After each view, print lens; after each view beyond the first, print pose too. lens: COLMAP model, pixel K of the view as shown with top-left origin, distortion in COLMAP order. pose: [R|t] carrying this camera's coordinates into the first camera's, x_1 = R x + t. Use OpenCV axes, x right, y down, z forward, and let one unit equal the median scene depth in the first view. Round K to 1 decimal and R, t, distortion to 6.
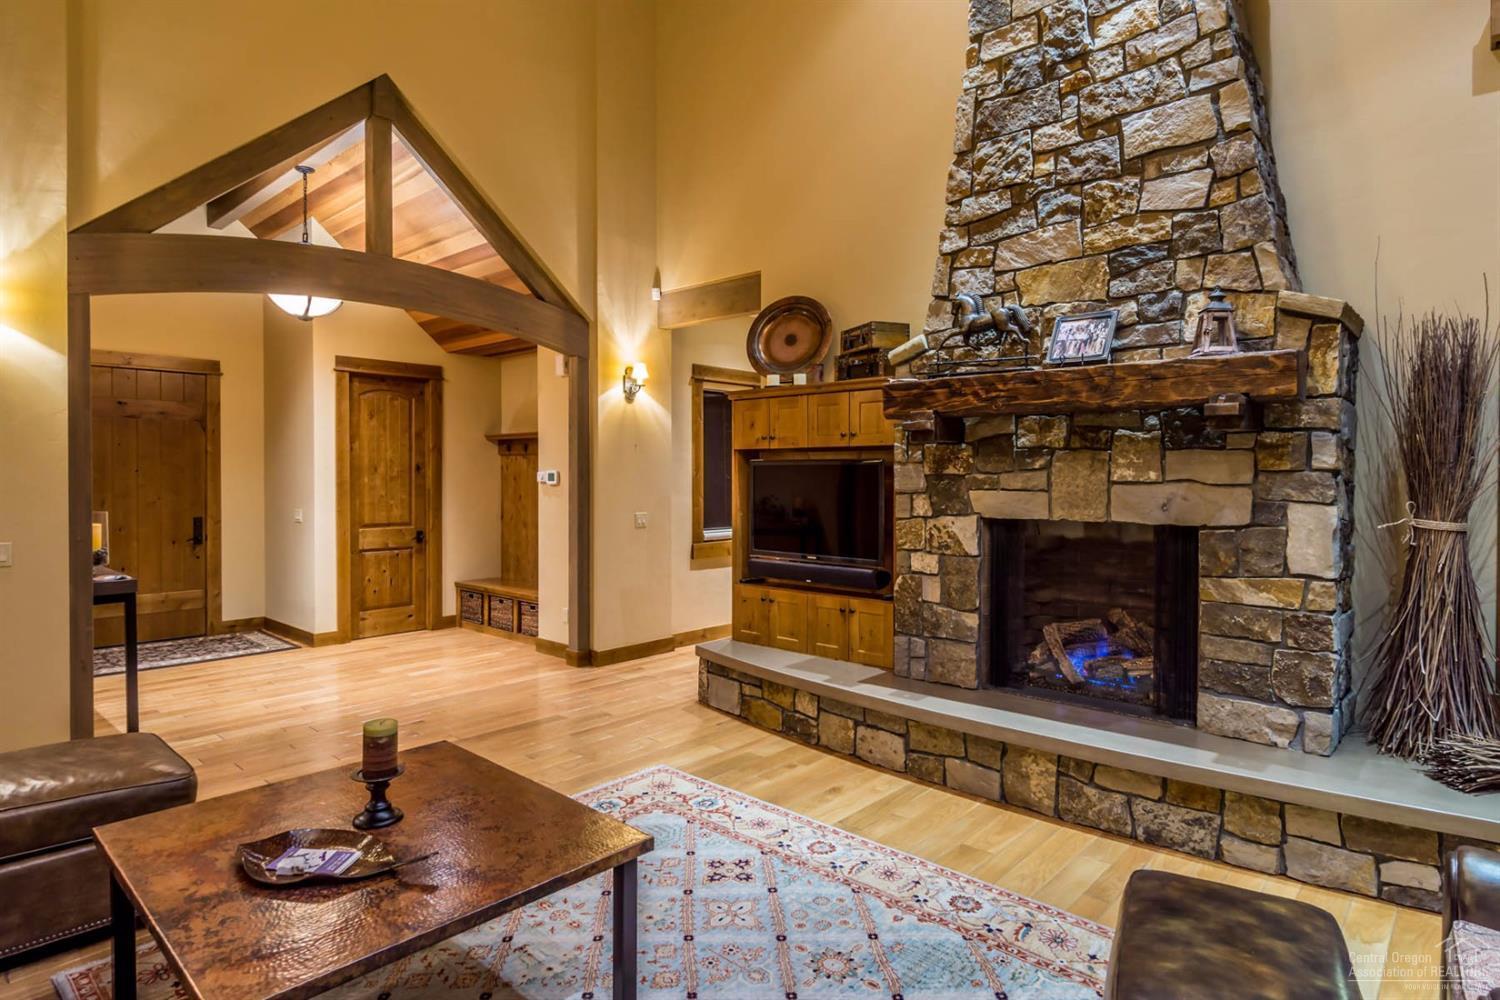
lens RADIAL K [[846.3, 0, 689.5], [0, 846.3, 493.5], [0, 0, 1]] dist [-0.007341, -0.000999]
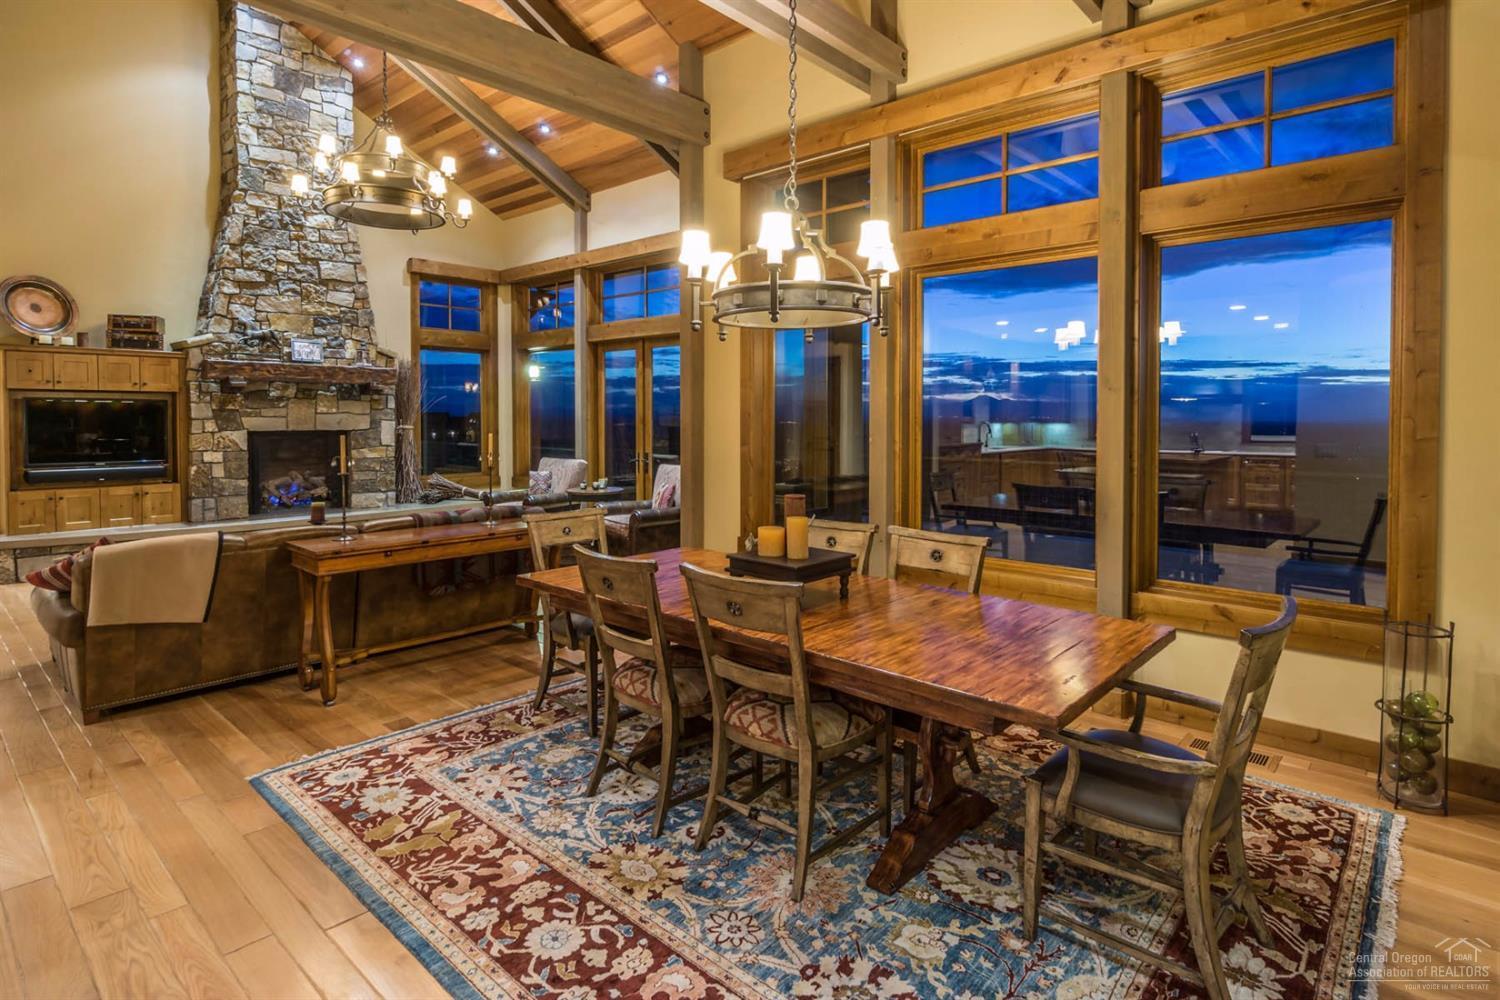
lens RADIAL K [[789.3, 0, 747.7], [0, 789.3, 431.5], [0, 0, 1]] dist [-0.003104, 0.000036]
pose [[-0.020061, -0.022799, 0.999539, -1.638089], [0.016561, 0.999595, 0.023133, 0.006746], [-0.999662, 0.017017, -0.019675, -0.150955]]
